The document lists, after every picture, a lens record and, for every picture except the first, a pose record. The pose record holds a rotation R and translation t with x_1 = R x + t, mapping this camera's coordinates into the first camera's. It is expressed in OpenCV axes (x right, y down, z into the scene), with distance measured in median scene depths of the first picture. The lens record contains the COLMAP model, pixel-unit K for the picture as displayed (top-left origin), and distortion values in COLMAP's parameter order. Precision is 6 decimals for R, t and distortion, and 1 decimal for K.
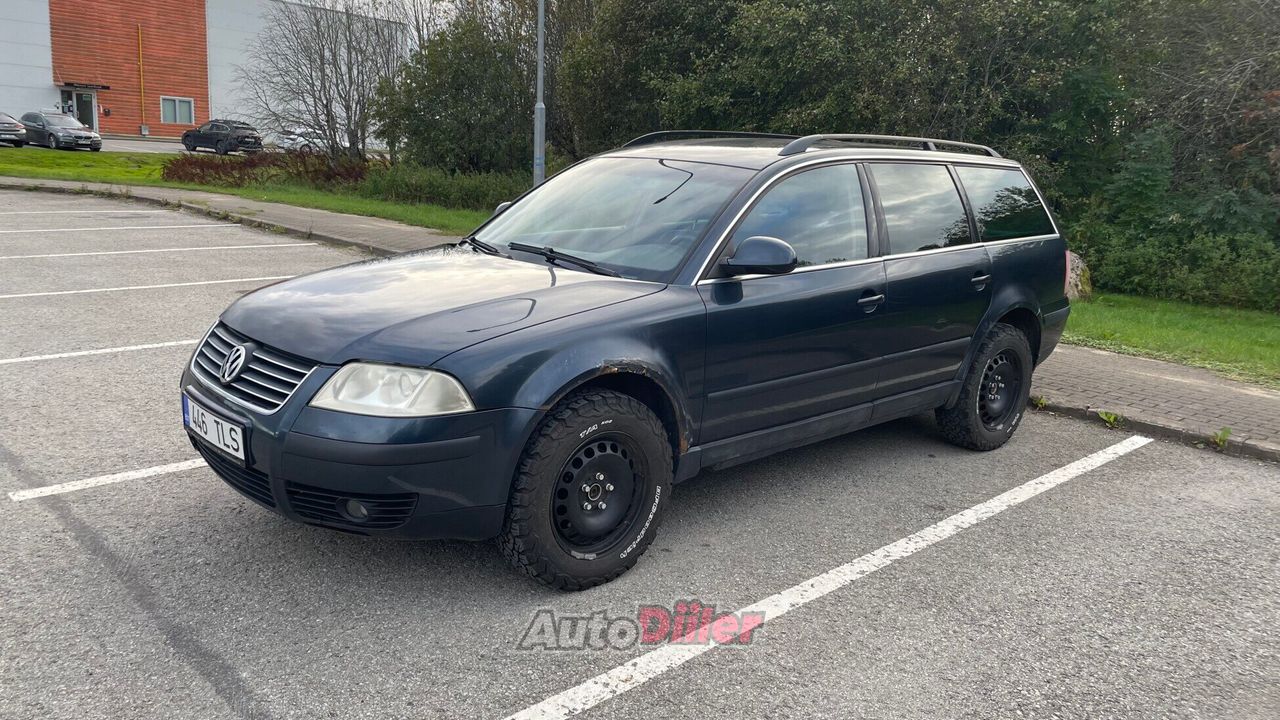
lens RADIAL K [[965.5, 0, 646.1], [0, 965.5, 352.9], [0, 0, 1]] dist [0.096027, -0.133035]
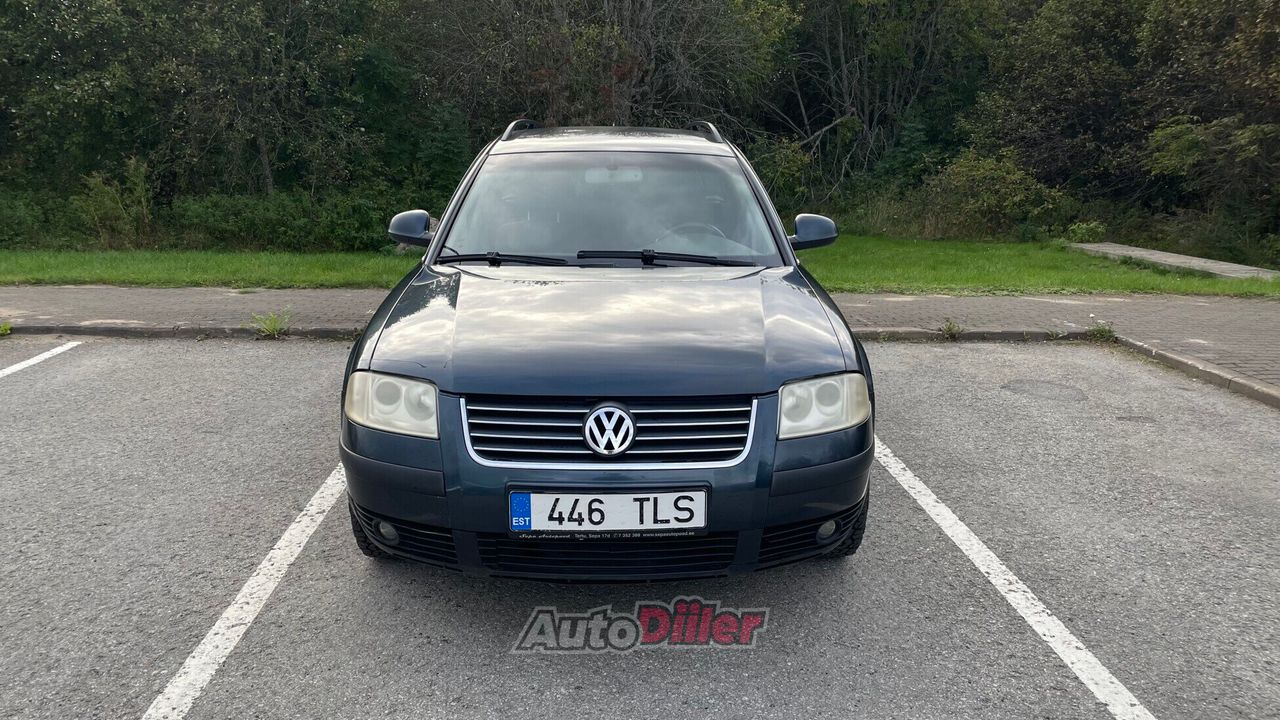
lens RADIAL K [[962.5, 0, 640.0], [0, 962.5, 360.0], [0, 0, 1]] dist [0.078464, -0.088824]
pose [[0.667515, -0.210678, 0.714170, -0.841522], [0.183112, 0.976128, 0.116806, -0.118444], [-0.721730, 0.052803, 0.690158, 0.364601]]
